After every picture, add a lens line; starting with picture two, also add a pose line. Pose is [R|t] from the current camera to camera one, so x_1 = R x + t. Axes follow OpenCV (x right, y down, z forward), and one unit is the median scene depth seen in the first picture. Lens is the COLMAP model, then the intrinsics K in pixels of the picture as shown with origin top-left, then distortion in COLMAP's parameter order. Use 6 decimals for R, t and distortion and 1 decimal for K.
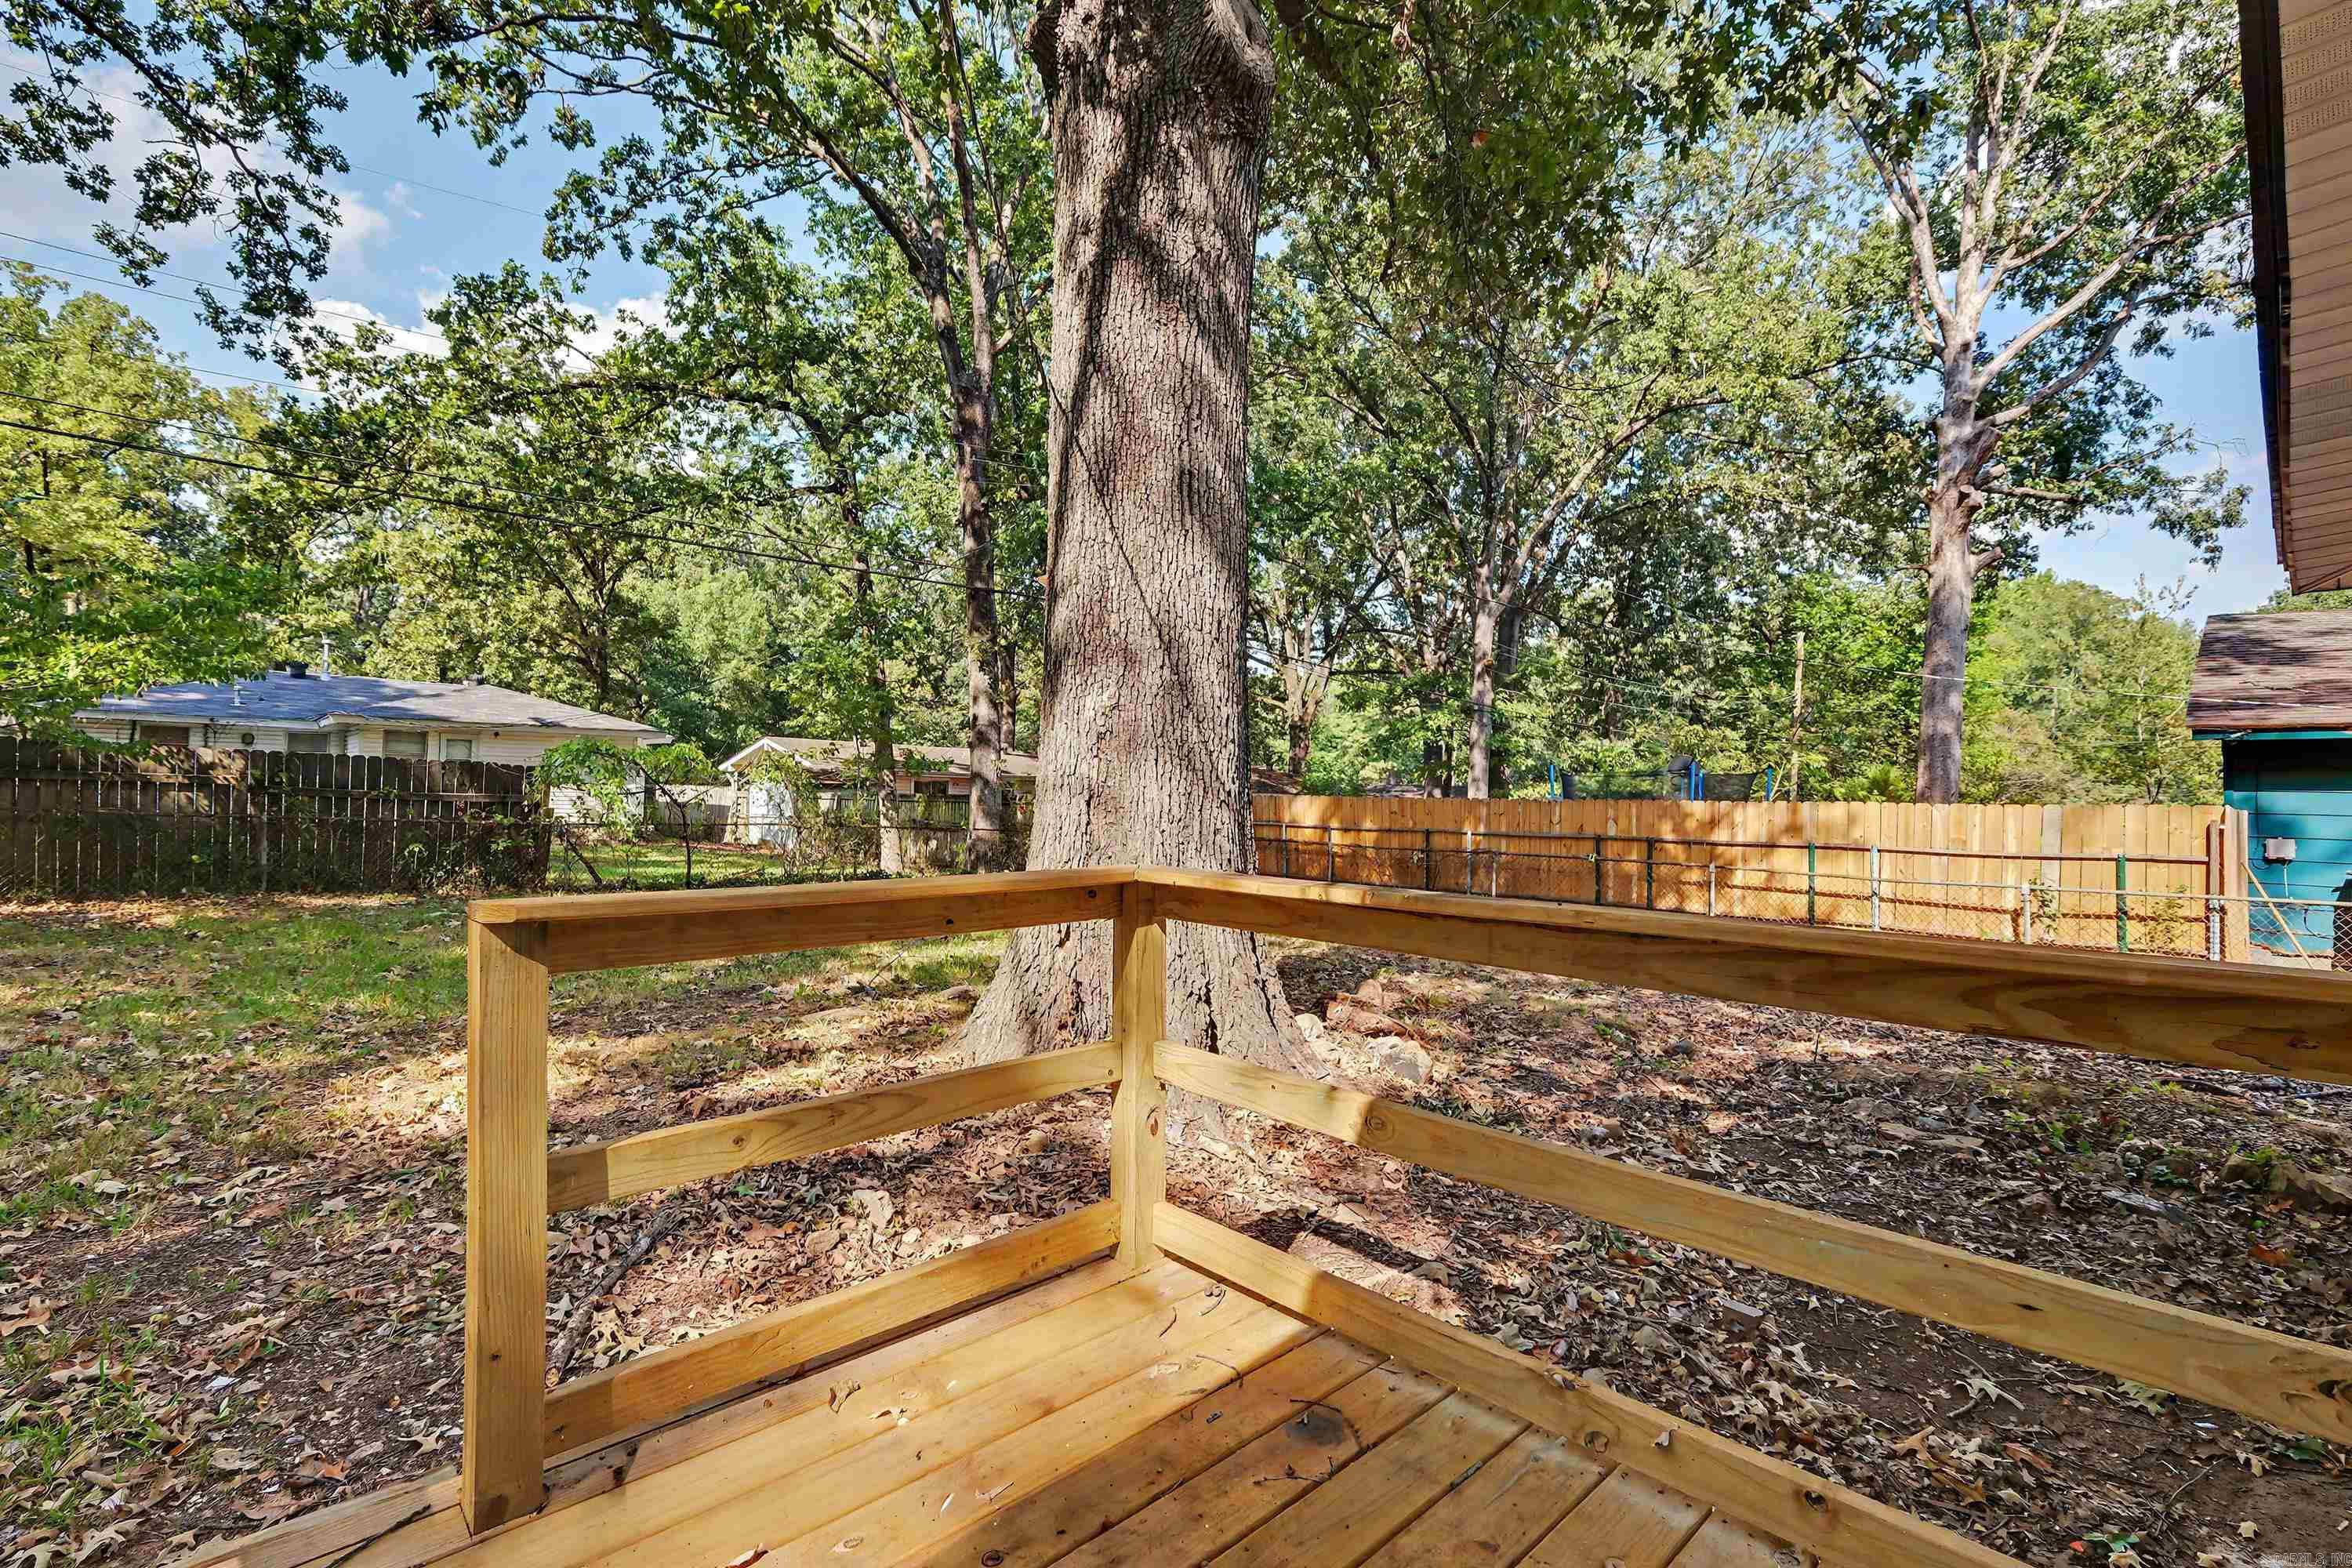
lens RADIAL K [[1037.1, 0, 1177.1], [0, 1037.1, 779.1], [0, 0, 1]] dist [-0.002494, 0.000370]
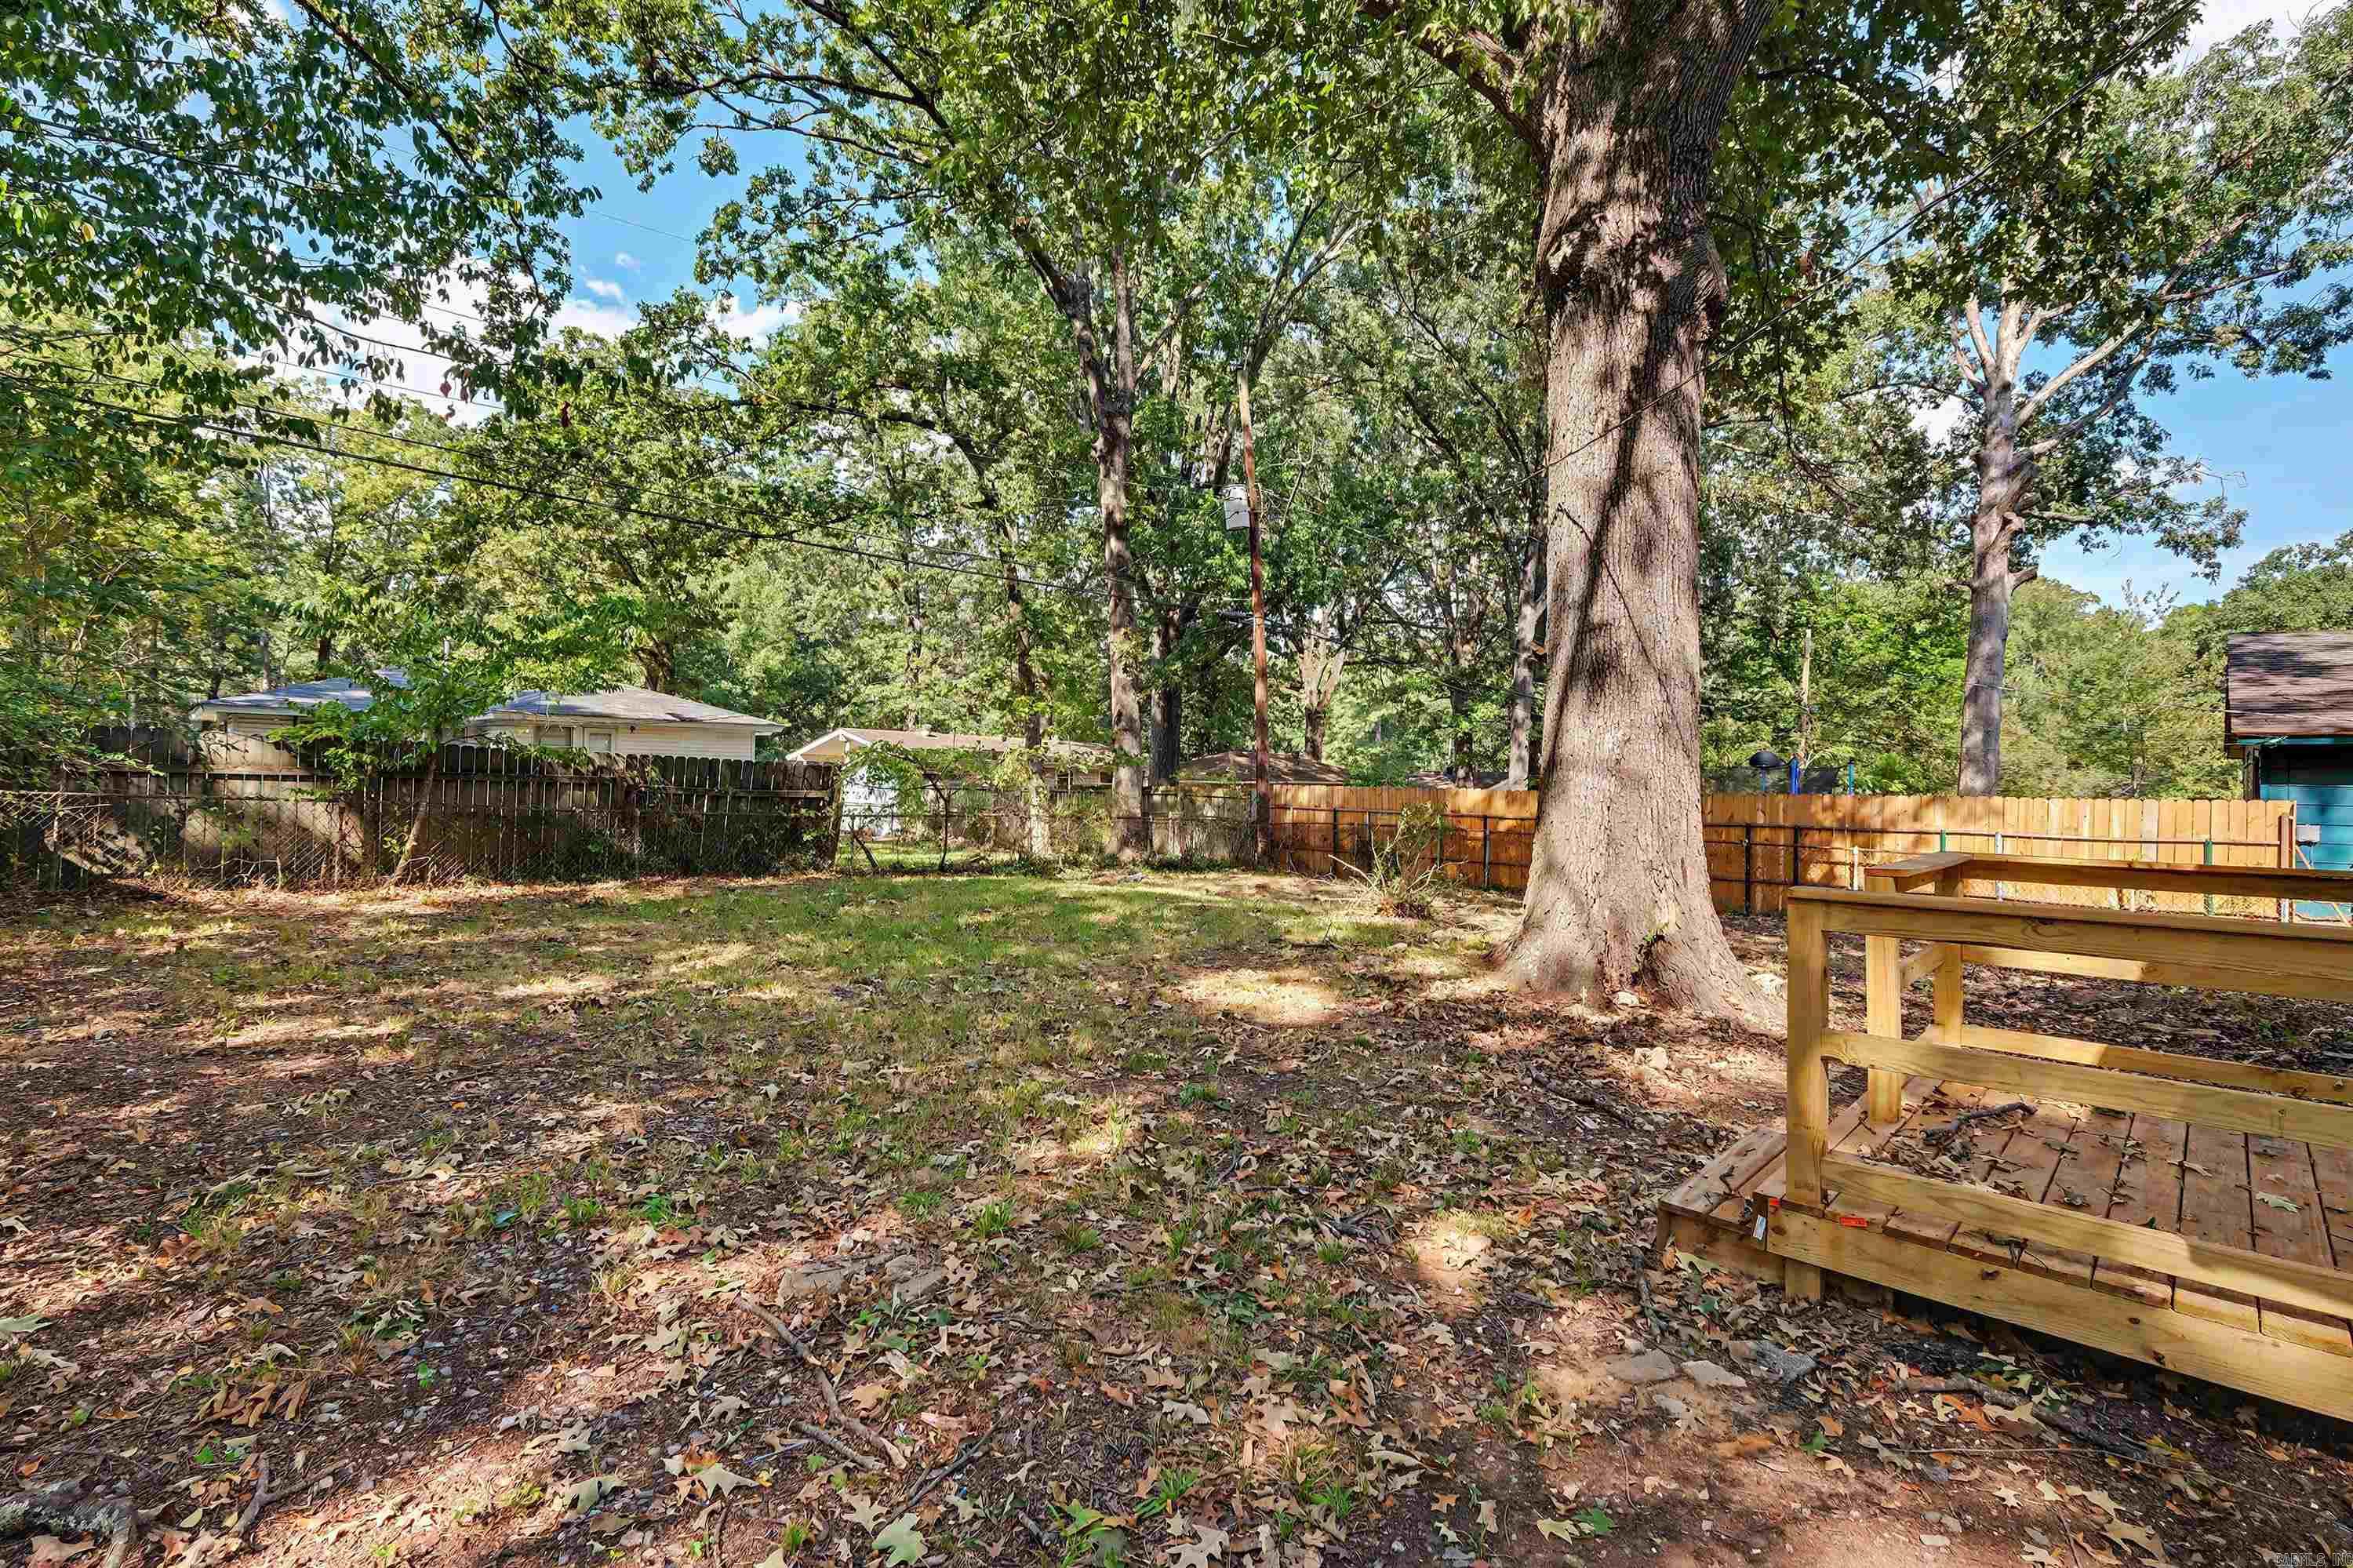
lens RADIAL K [[1037.6, 0, 1177.6], [0, 1037.6, 779.1], [0, 0, 1]] dist [-0.002494, 0.000370]
pose [[0.999448, -0.001302, 0.033187, -0.150765], [0.000811, 0.999890, 0.014799, -0.006592], [-0.033202, -0.014764, 0.999340, -0.088009]]
